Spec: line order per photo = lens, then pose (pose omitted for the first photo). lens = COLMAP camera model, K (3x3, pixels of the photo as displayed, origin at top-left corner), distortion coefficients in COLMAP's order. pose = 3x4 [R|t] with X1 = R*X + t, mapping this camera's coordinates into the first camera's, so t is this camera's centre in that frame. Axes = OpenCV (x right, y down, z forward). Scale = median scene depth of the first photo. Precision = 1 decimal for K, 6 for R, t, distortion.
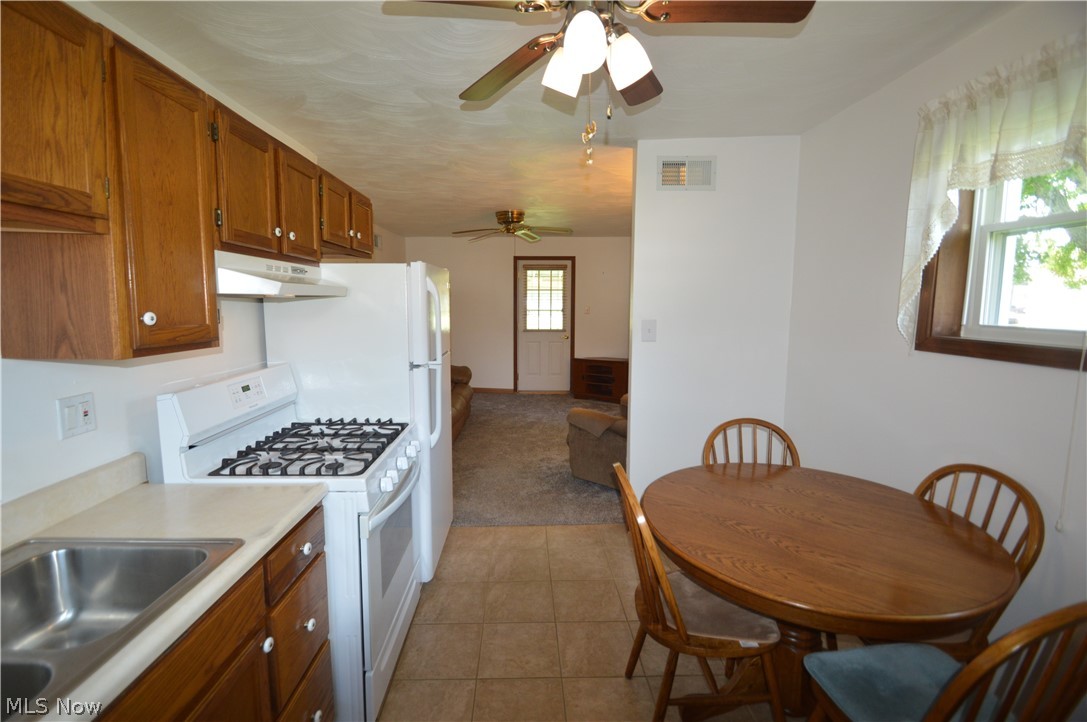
lens RADIAL K [[492.5, 0, 525.8], [0, 492.5, 355.6], [0, 0, 1]] dist [0.001795, -0.001040]
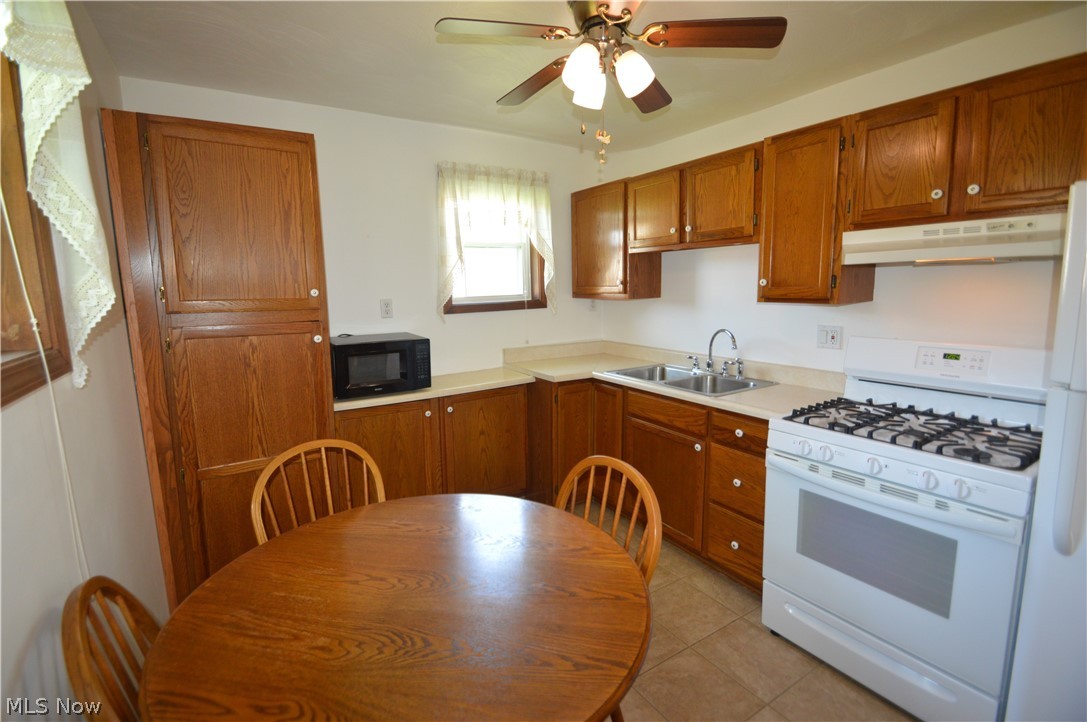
lens RADIAL K [[492.5, 0, 525.8], [0, 492.5, 355.6], [0, 0, 1]] dist [0.001795, -0.001040]
pose [[-0.859120, 0.091571, -0.503515, 0.772831], [-0.034350, 0.971326, 0.235259, -0.162453], [0.510620, 0.219412, -0.831340, 1.636197]]
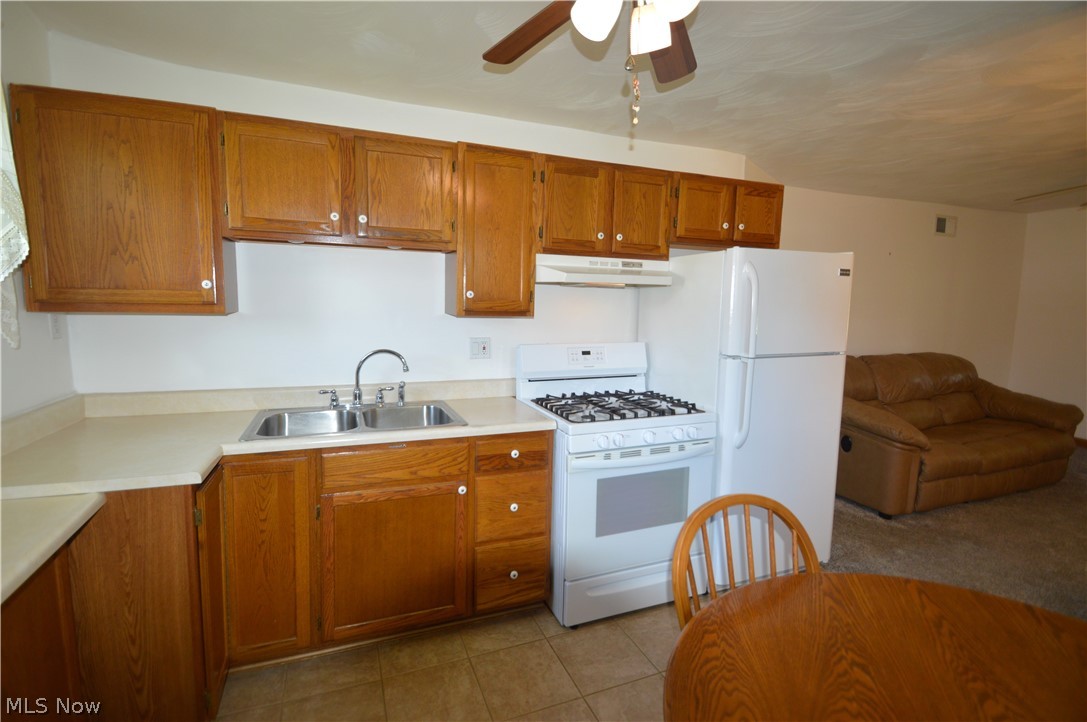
lens RADIAL K [[492.5, 0, 525.8], [0, 492.5, 355.6], [0, 0, 1]] dist [0.001795, -0.001040]
pose [[0.351681, 0.104012, -0.930323, 0.769927], [-0.119101, 0.990703, 0.065740, 0.004141], [0.928512, 0.087683, 0.360800, 0.413694]]
